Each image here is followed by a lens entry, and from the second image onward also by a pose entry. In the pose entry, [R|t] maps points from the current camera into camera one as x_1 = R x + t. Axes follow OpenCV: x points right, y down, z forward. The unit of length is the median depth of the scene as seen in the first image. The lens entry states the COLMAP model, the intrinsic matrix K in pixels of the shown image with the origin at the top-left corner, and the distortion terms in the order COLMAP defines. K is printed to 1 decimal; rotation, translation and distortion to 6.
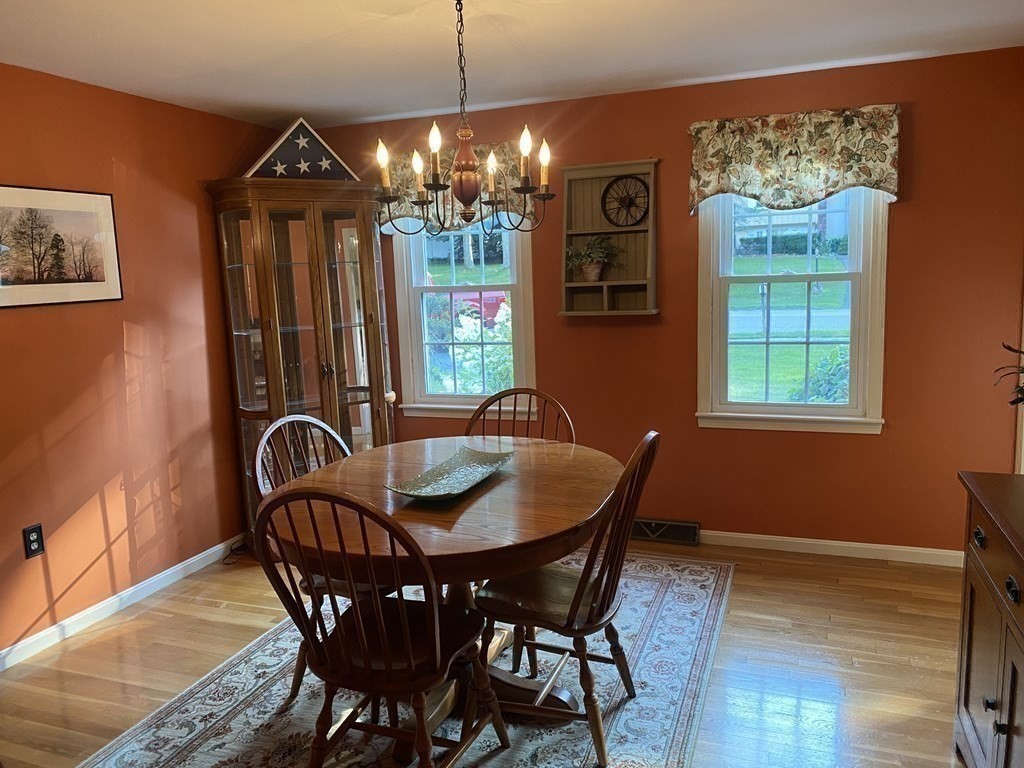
lens RADIAL K [[780.3, 0, 502.7], [0, 780.3, 385.5], [0, 0, 1]] dist [0.043120, -0.055725]
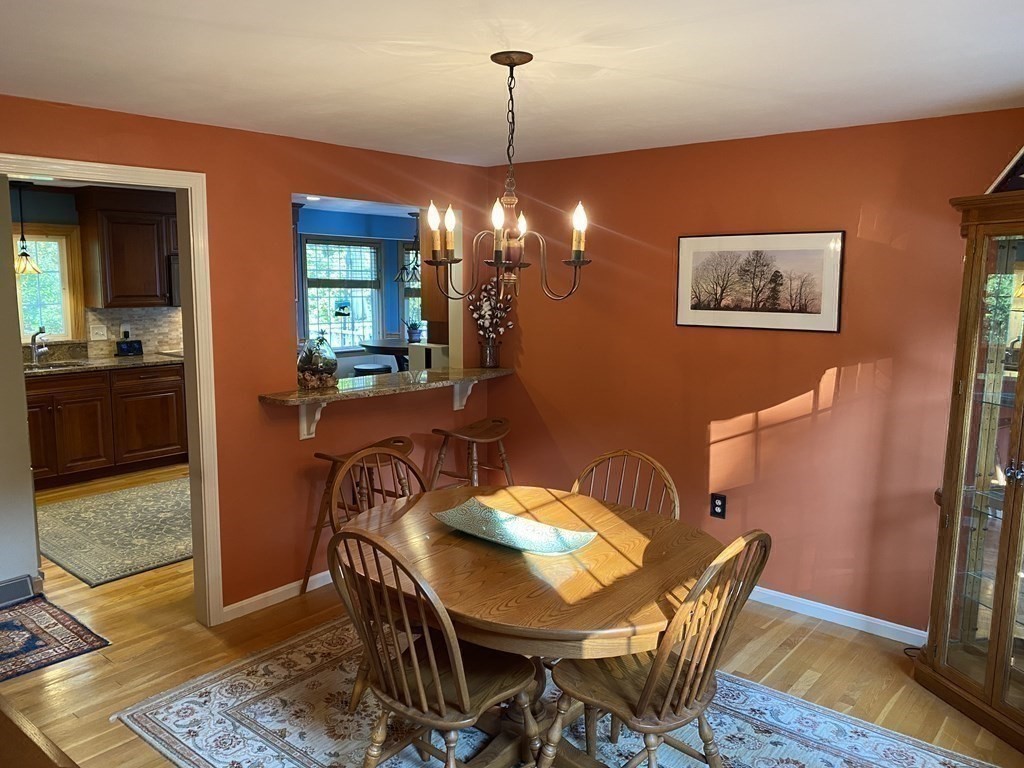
lens RADIAL K [[780.3, 0, 503.0], [0, 780.3, 374.6], [0, 0, 1]] dist [0.043120, -0.055725]
pose [[-0.324757, 0.156445, -0.932769, 0.669990], [-0.135498, 0.968356, 0.209589, -0.227219], [0.936041, 0.194453, -0.293282, 0.968615]]
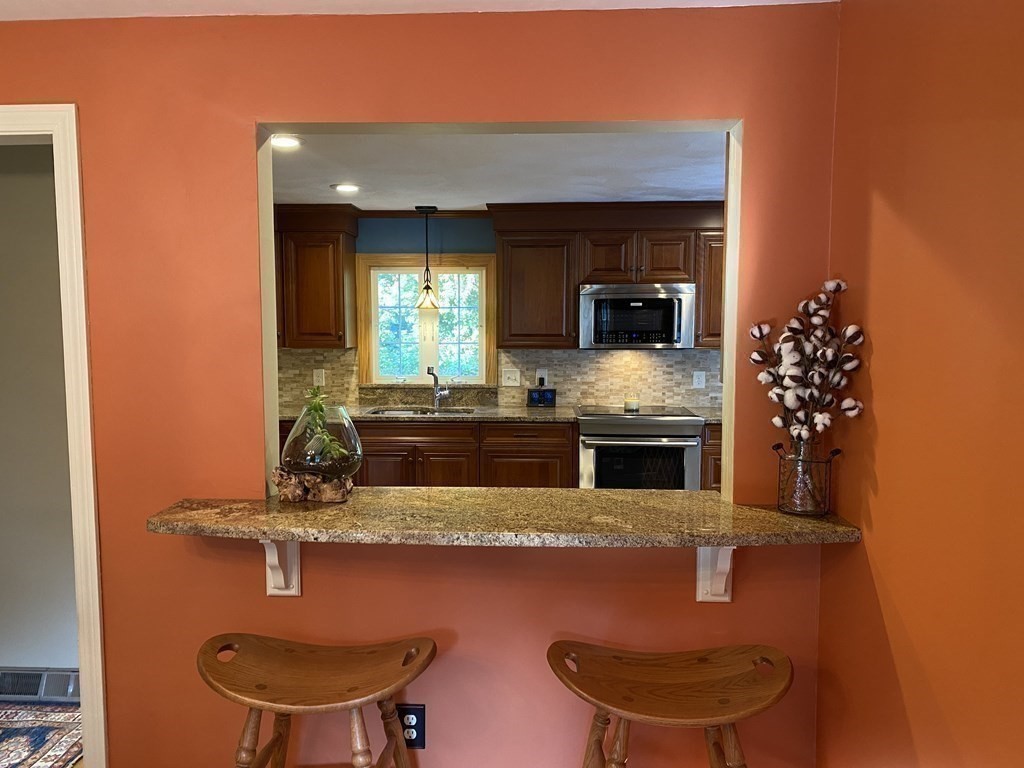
lens RADIAL K [[780.3, 0, 475.3], [0, 780.3, 384.9], [0, 0, 1]] dist [0.043120, -0.055725]
pose [[-0.947676, 0.062669, -0.313022, -0.292194], [-0.012849, 0.972259, 0.233554, -0.150543], [0.318976, 0.225356, -0.920581, 0.941784]]
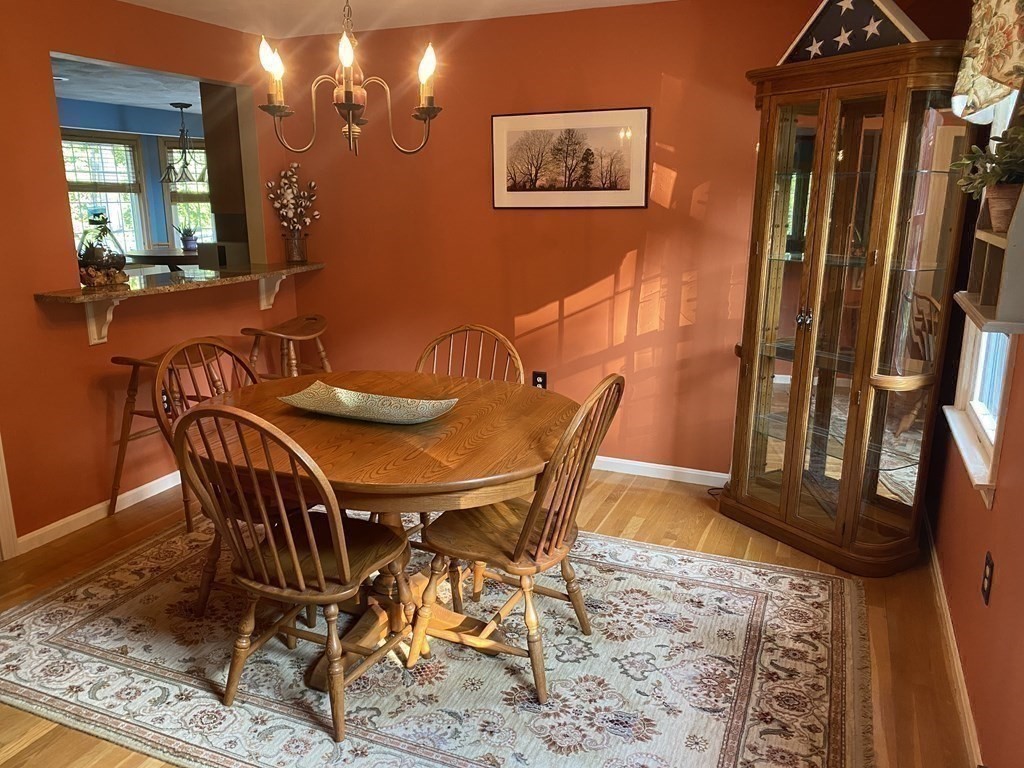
lens RADIAL K [[780.3, 0, 504.6], [0, 780.3, 379.0], [0, 0, 1]] dist [0.043120, -0.055725]
pose [[-0.039428, 0.270560, -0.961895, 0.676911], [-0.143349, 0.951155, 0.273415, -0.163192], [0.988886, 0.148667, 0.001282, 0.903161]]
